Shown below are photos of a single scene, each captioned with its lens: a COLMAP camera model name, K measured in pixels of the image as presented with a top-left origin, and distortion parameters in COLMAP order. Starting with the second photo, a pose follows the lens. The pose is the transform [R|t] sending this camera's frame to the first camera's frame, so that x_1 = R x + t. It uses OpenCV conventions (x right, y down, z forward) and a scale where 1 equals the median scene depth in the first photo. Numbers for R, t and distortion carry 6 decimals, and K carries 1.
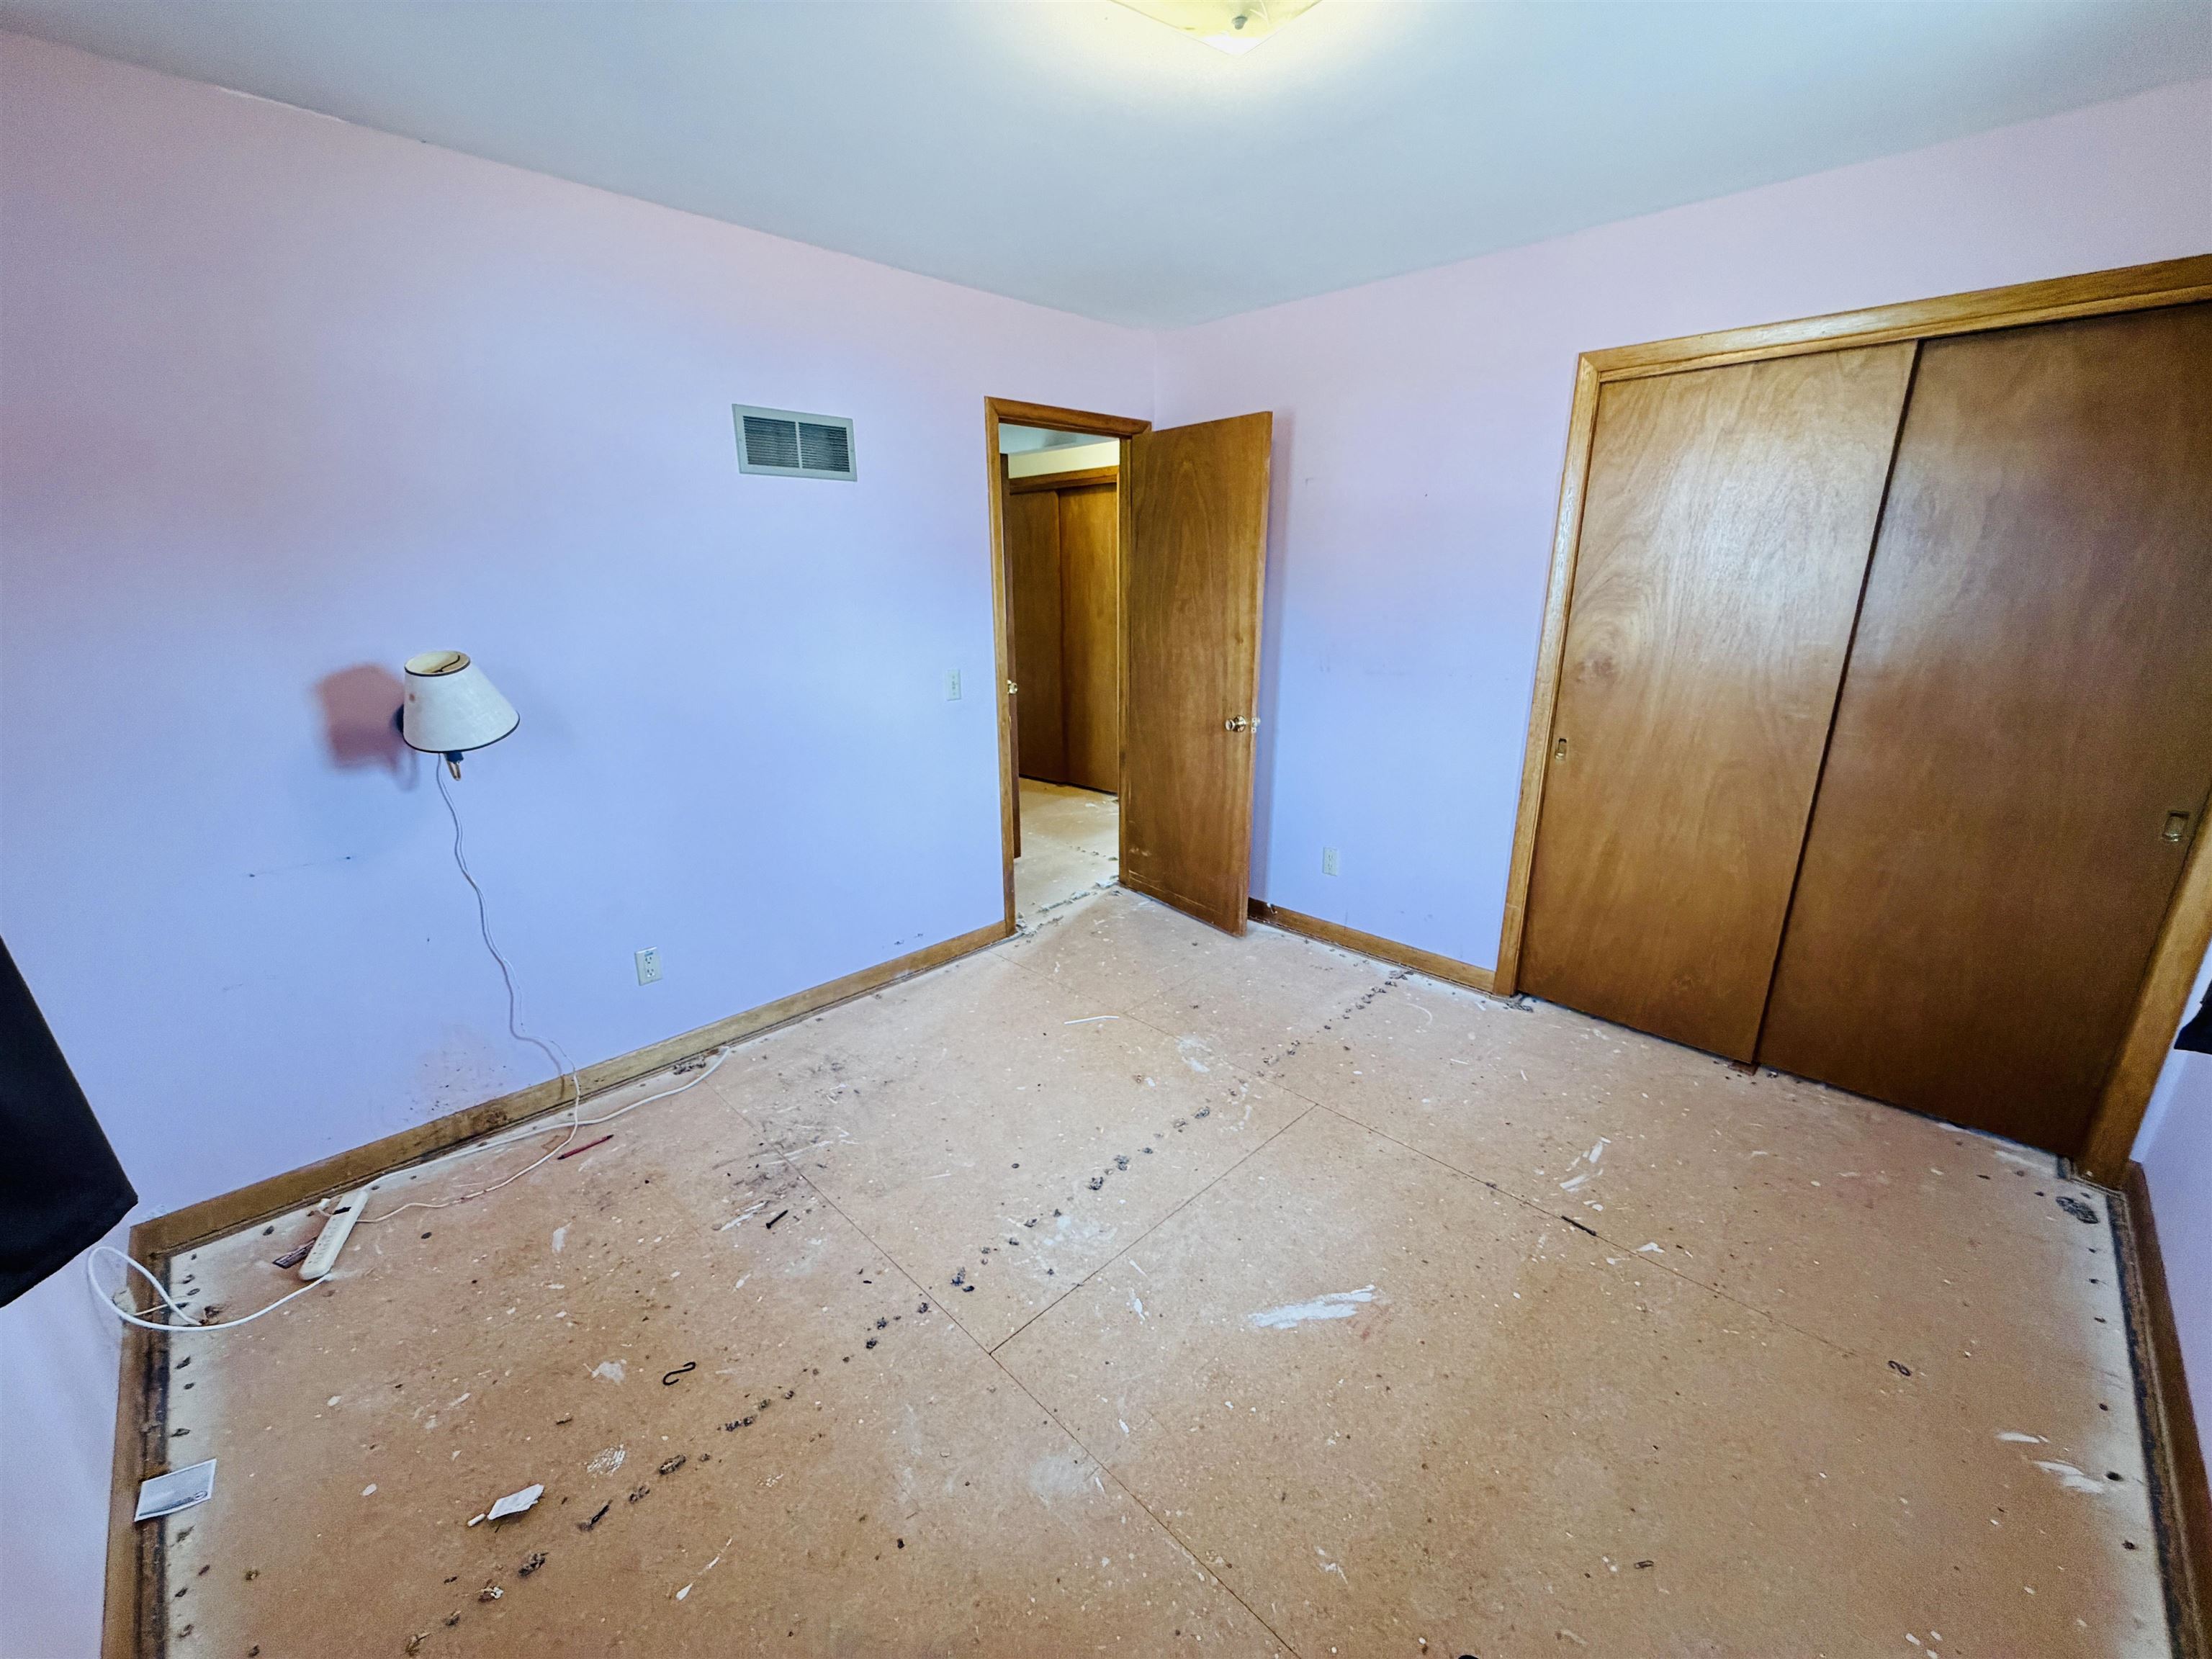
lens RADIAL K [[881.1, 0, 1103.2], [0, 881.1, 824.6], [0, 0, 1]] dist [-0.000641, -0.000097]
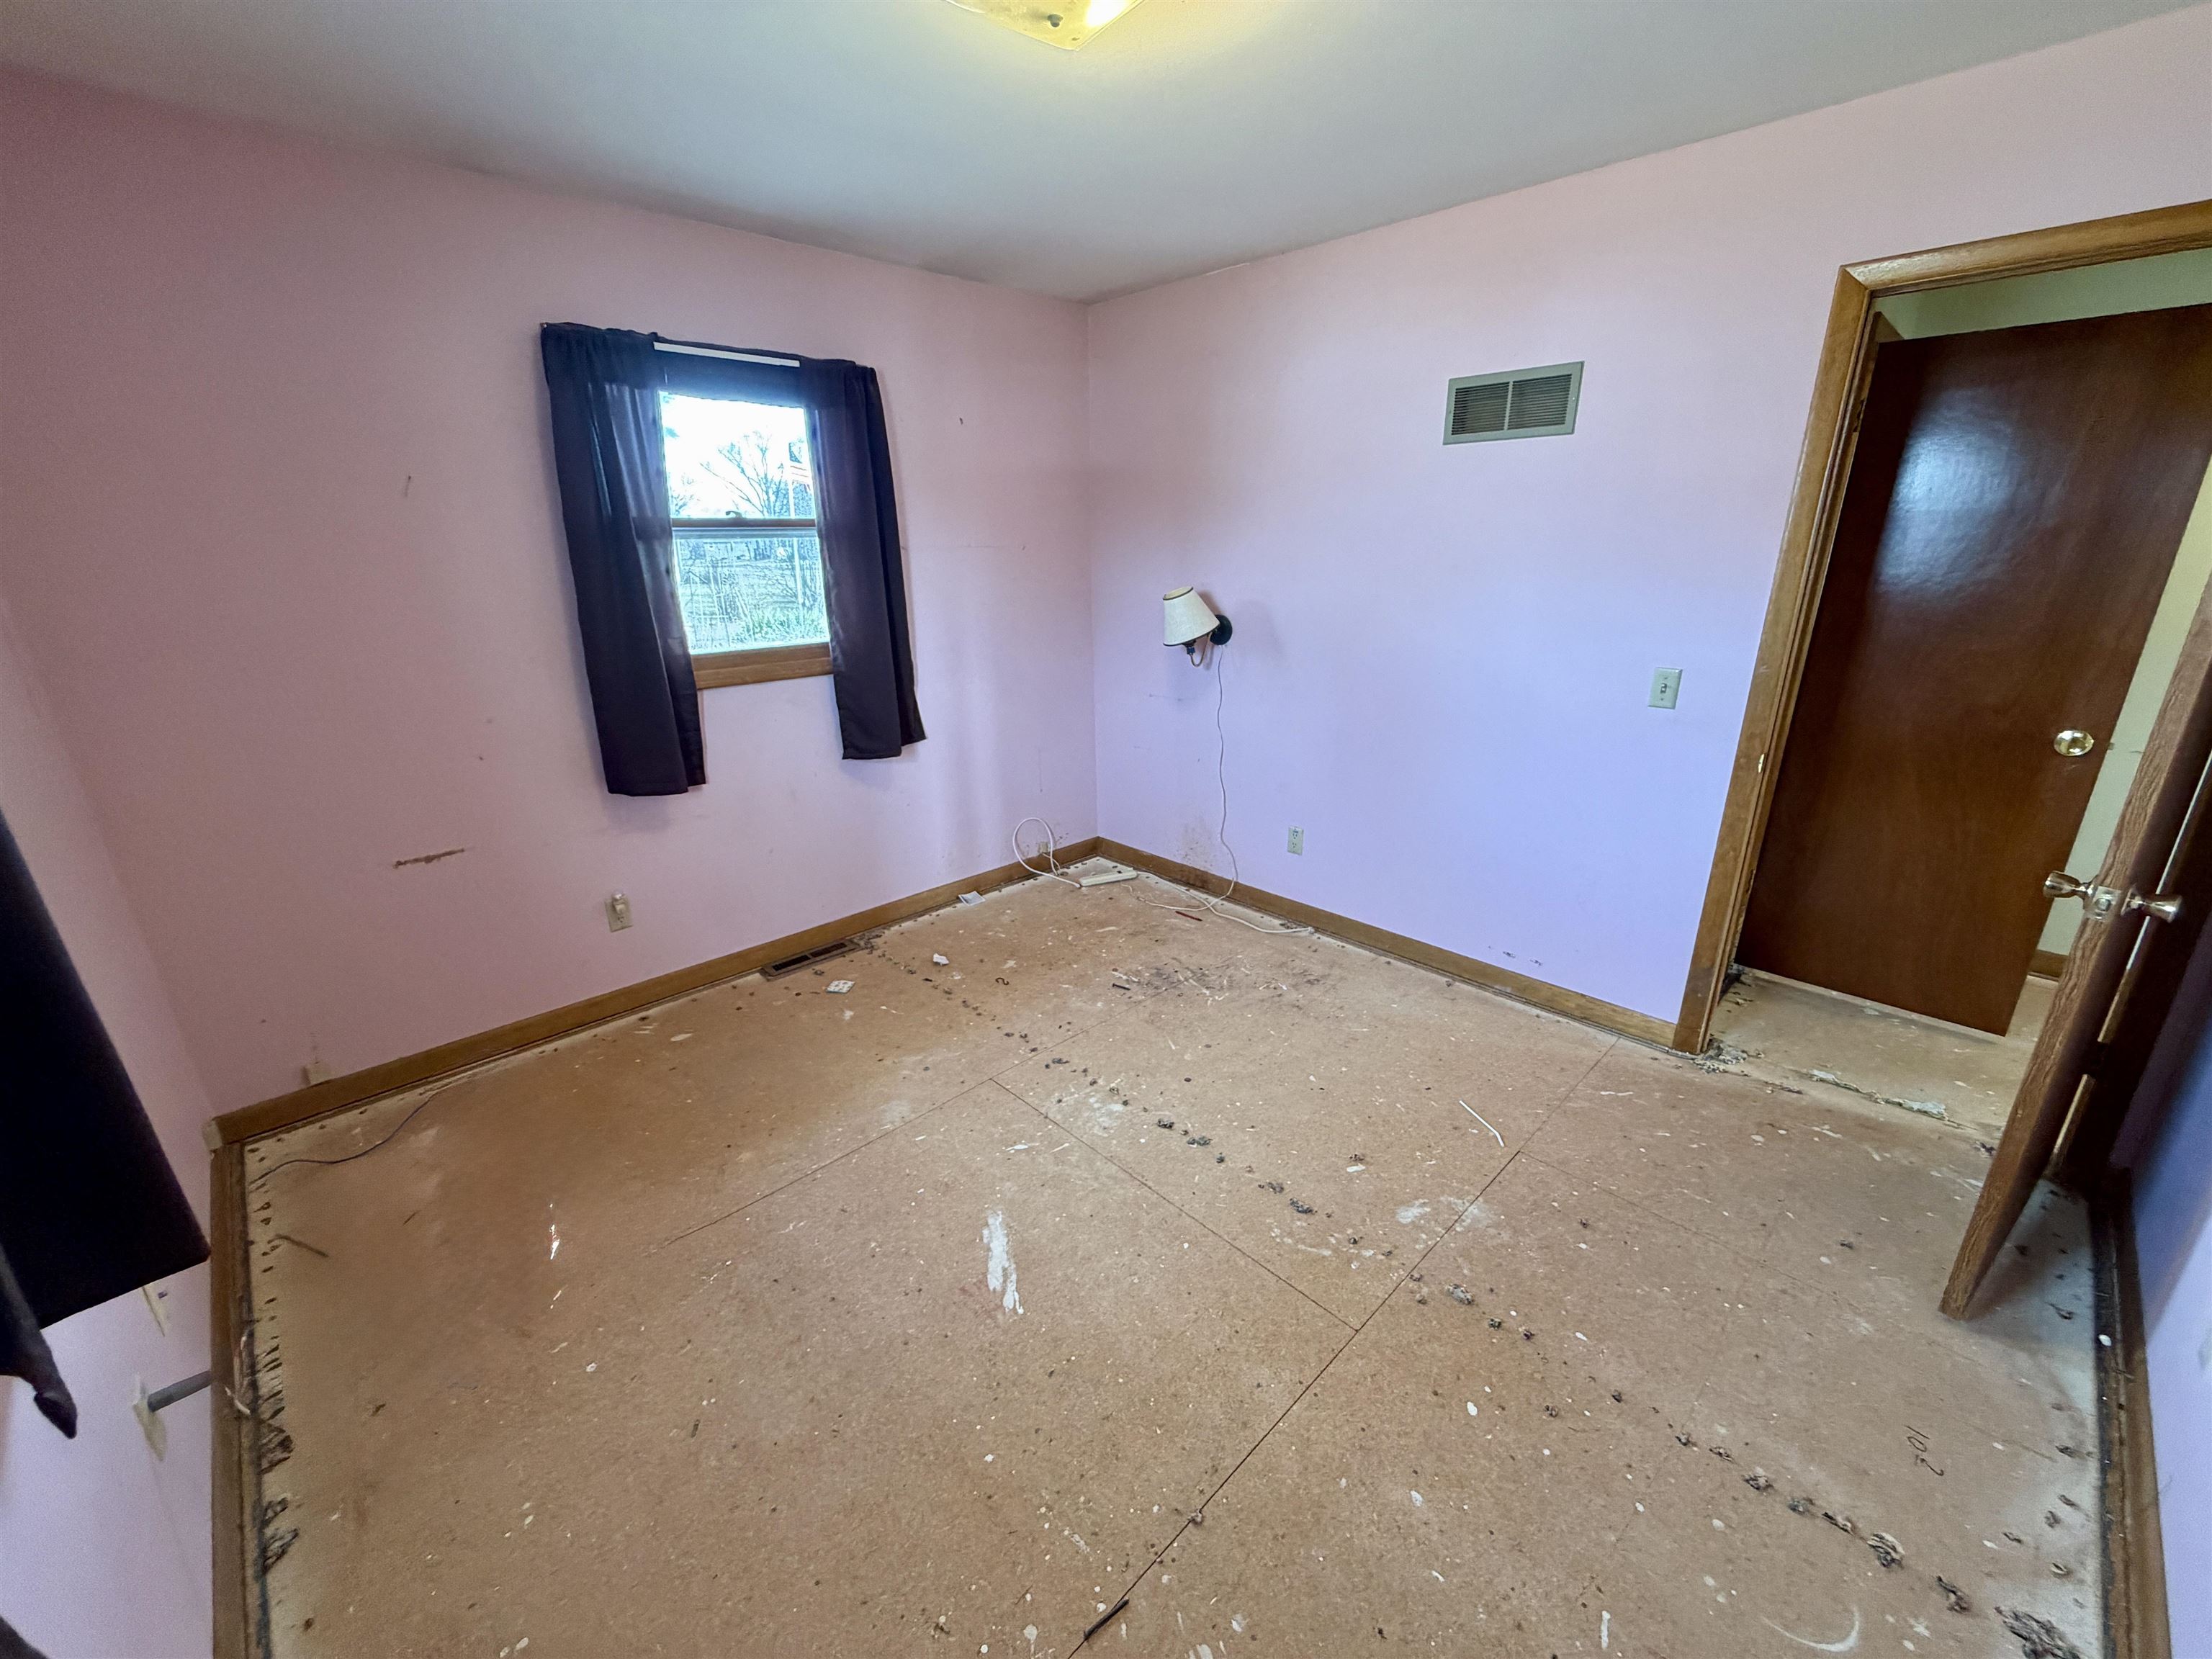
lens RADIAL K [[881.1, 0, 1106.3], [0, 881.1, 835.0], [0, 0, 1]] dist [-0.000641, -0.000097]
pose [[-0.017471, 0.328059, -0.944496, 0.942483], [-0.267916, 0.908559, 0.320533, -0.250231], [0.963284, 0.258645, 0.072019, 0.807289]]
